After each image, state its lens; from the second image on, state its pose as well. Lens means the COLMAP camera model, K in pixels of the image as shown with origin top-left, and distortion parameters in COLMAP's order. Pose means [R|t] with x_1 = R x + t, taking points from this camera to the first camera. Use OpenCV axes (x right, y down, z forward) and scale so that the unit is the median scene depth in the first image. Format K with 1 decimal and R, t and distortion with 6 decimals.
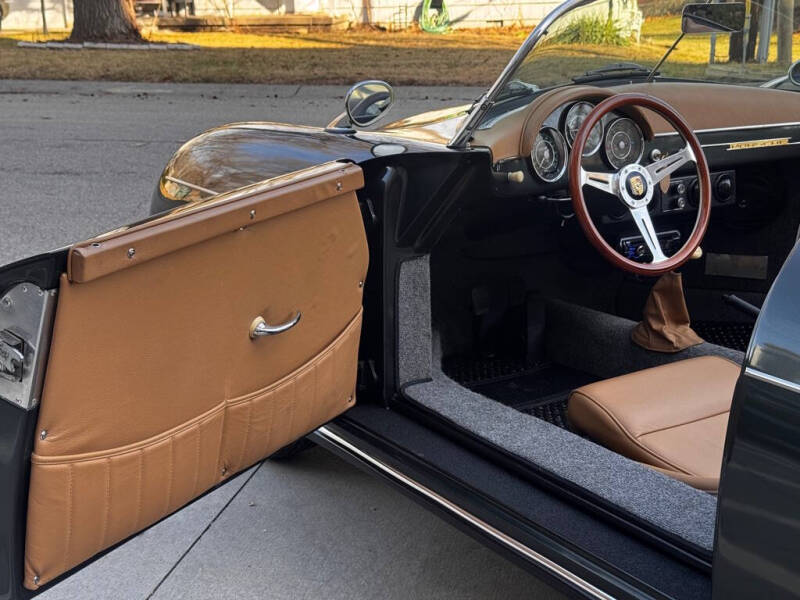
lens RADIAL K [[1129.1, 0, 400.0], [0, 1129.1, 300.0], [0, 0, 1]] dist [0.173881, -0.327996]
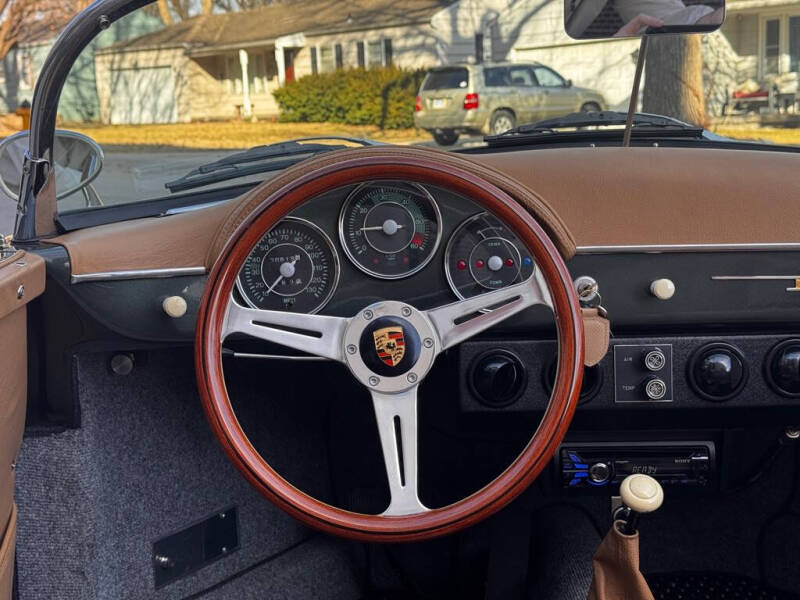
lens RADIAL K [[1129.1, 0, 400.0], [0, 1129.1, 300.0], [0, 0, 1]] dist [0.173881, -0.327996]
pose [[0.846601, 0.077062, -0.526619, 0.458378], [-0.122505, 0.991109, -0.051909, -0.094611], [0.517937, 0.108460, 0.848515, 0.588161]]
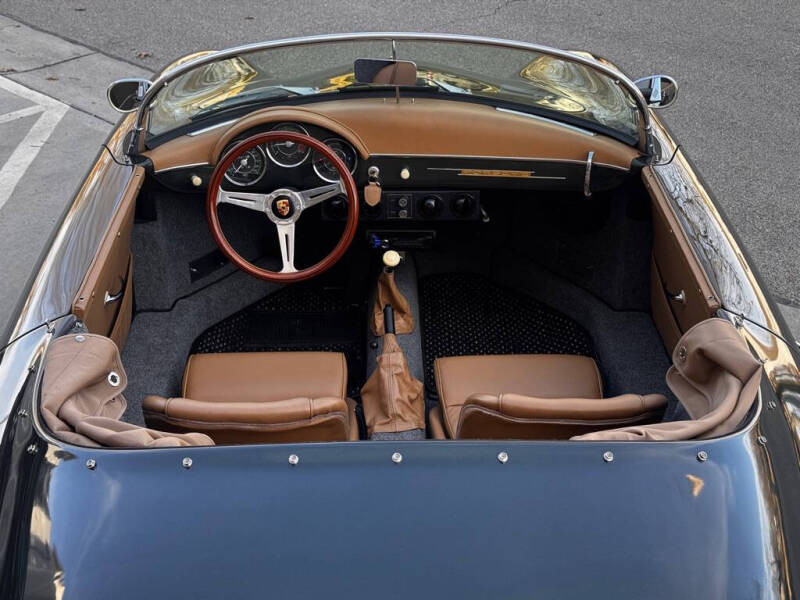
lens RADIAL K [[1129.1, 0, 400.0], [0, 1129.1, 300.0], [0, 0, 1]] dist [0.173881, -0.327996]
pose [[0.841965, 0.259759, -0.472884, 0.907109], [-0.142646, 0.952458, 0.269213, -0.348229], [0.520333, -0.159213, 0.838990, 0.027559]]
